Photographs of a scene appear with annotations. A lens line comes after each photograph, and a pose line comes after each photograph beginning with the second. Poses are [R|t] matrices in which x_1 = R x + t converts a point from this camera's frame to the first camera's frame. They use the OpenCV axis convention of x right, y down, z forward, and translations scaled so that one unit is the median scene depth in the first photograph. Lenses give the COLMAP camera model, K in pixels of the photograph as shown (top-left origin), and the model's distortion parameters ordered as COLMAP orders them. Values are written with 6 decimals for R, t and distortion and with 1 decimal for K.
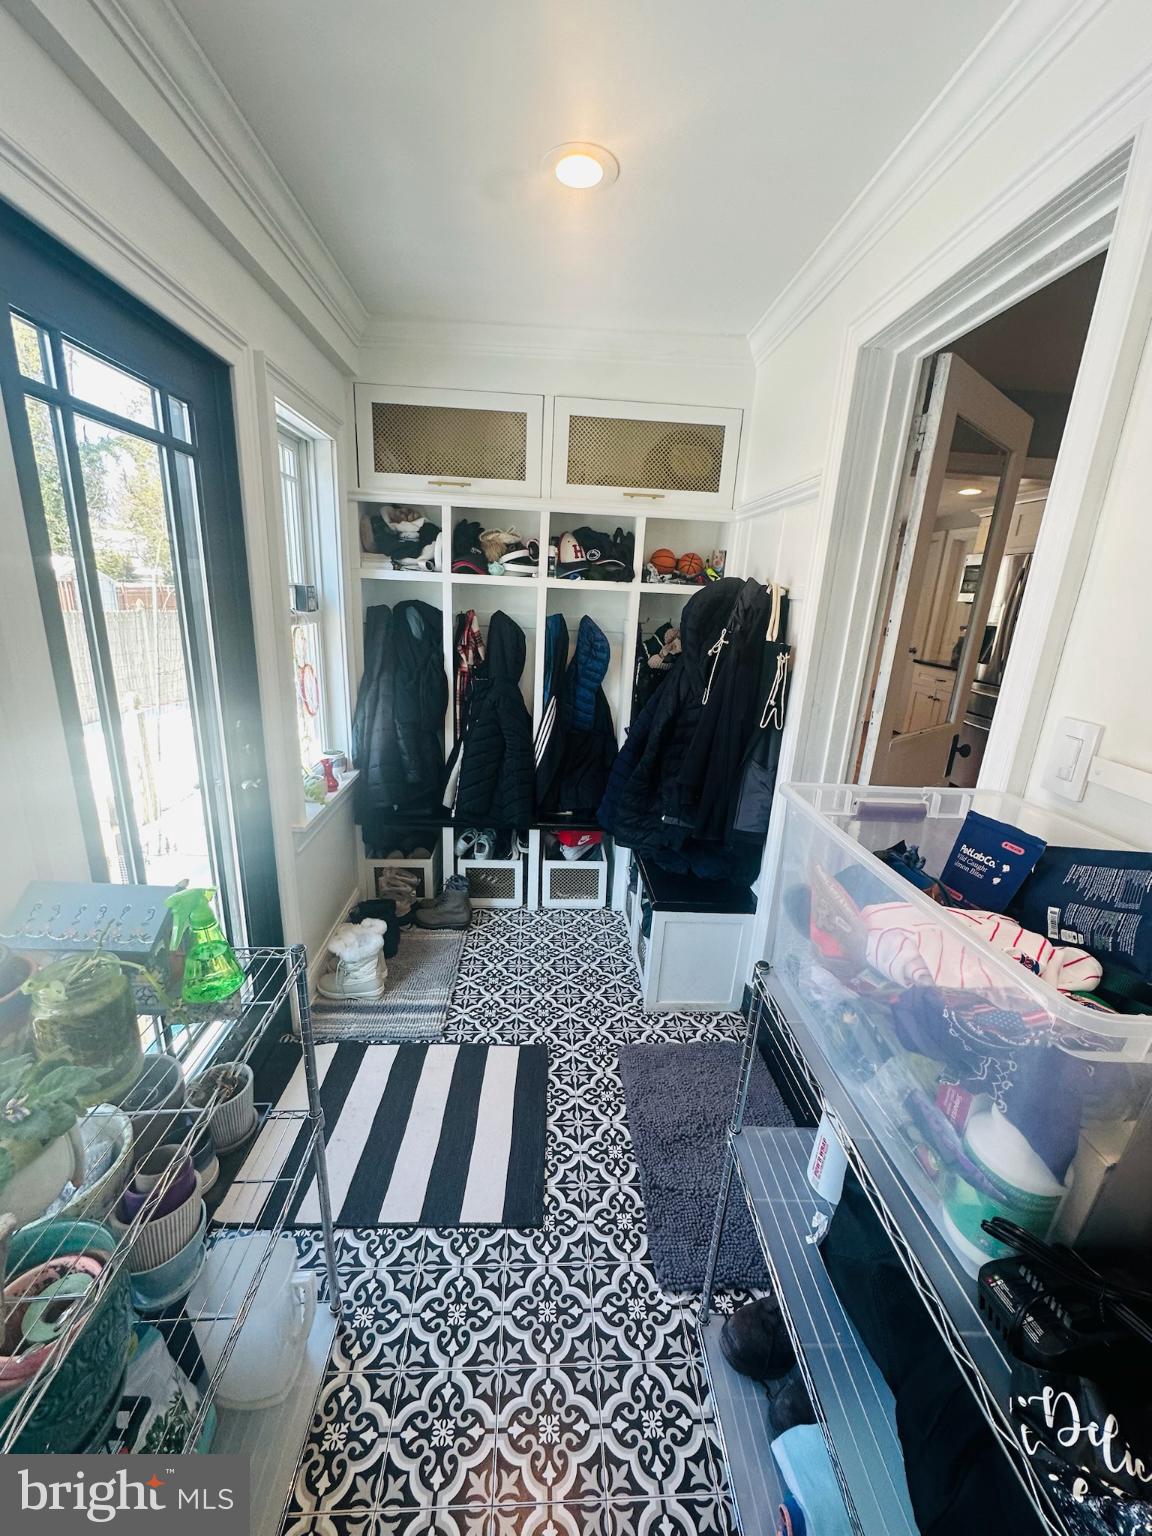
lens RADIAL K [[612.8, 0, 574.2], [0, 612.8, 770.2], [0, 0, 1]] dist [-0.002489, 0.000030]
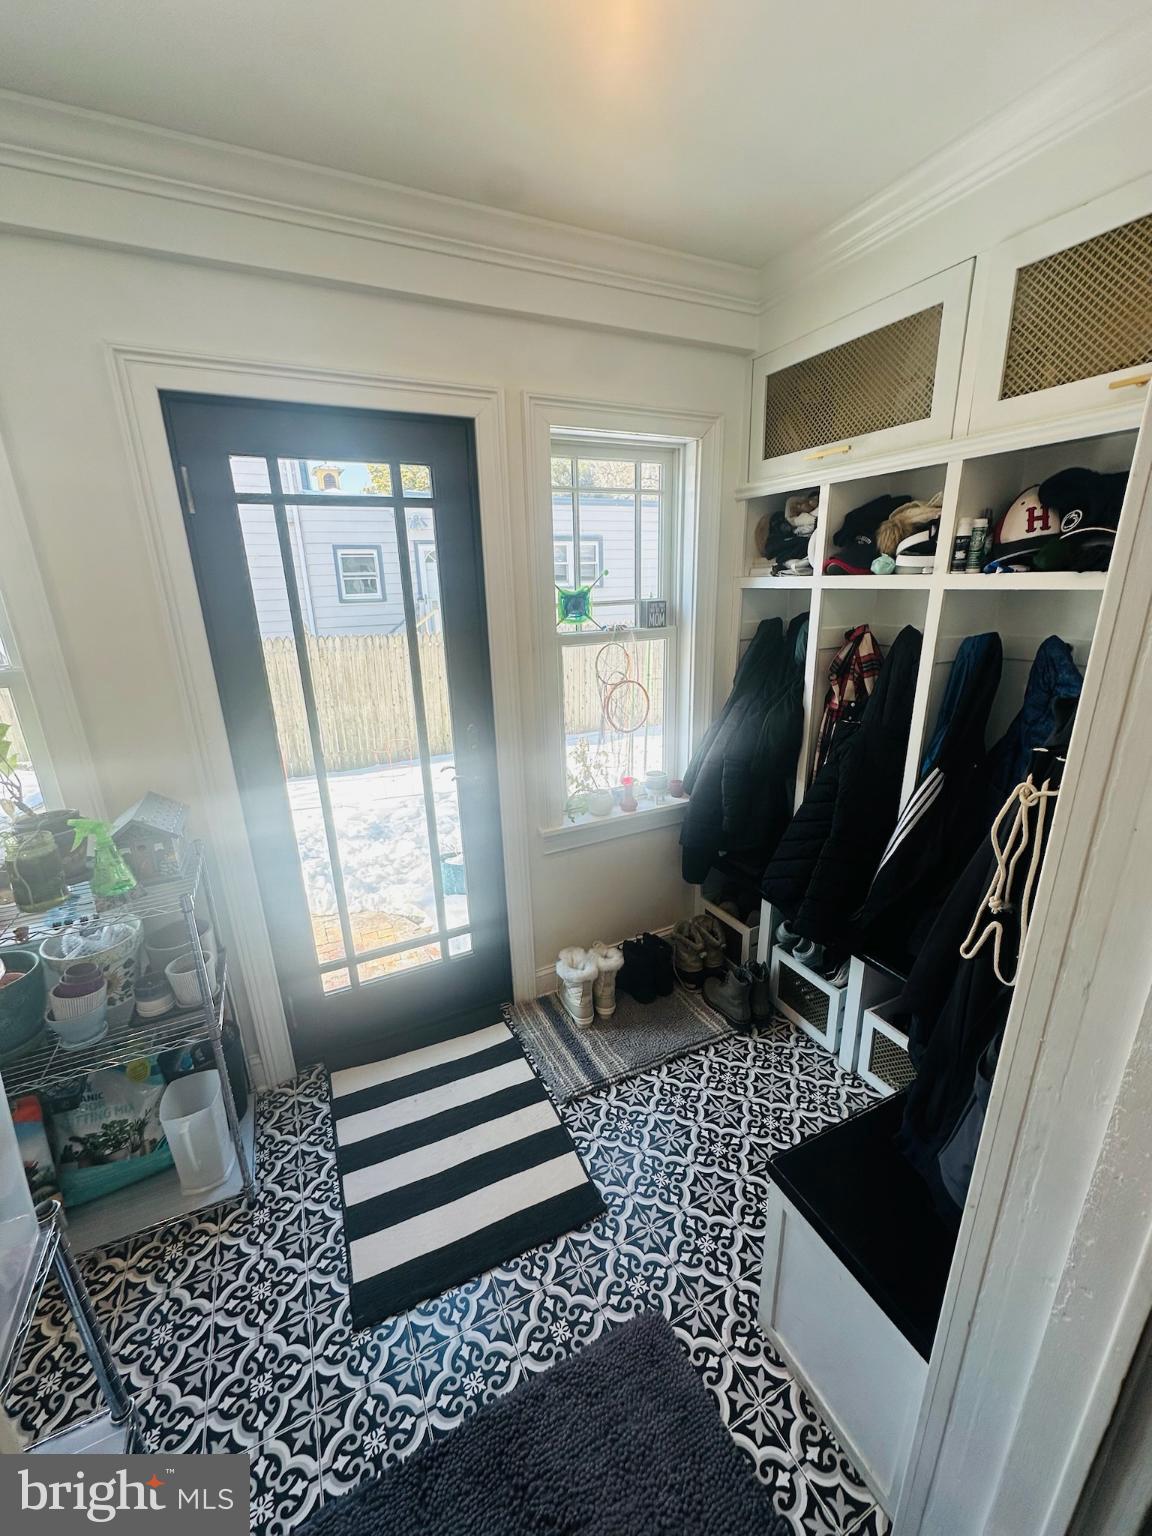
lens RADIAL K [[612.8, 0, 576.7], [0, 612.8, 770.2], [0, 0, 1]] dist [-0.002489, 0.000030]
pose [[0.389642, 0.220959, -0.894067, 0.406167], [-0.221227, 0.964824, 0.142034, -0.139909], [0.894001, 0.142449, 0.424818, 0.471798]]
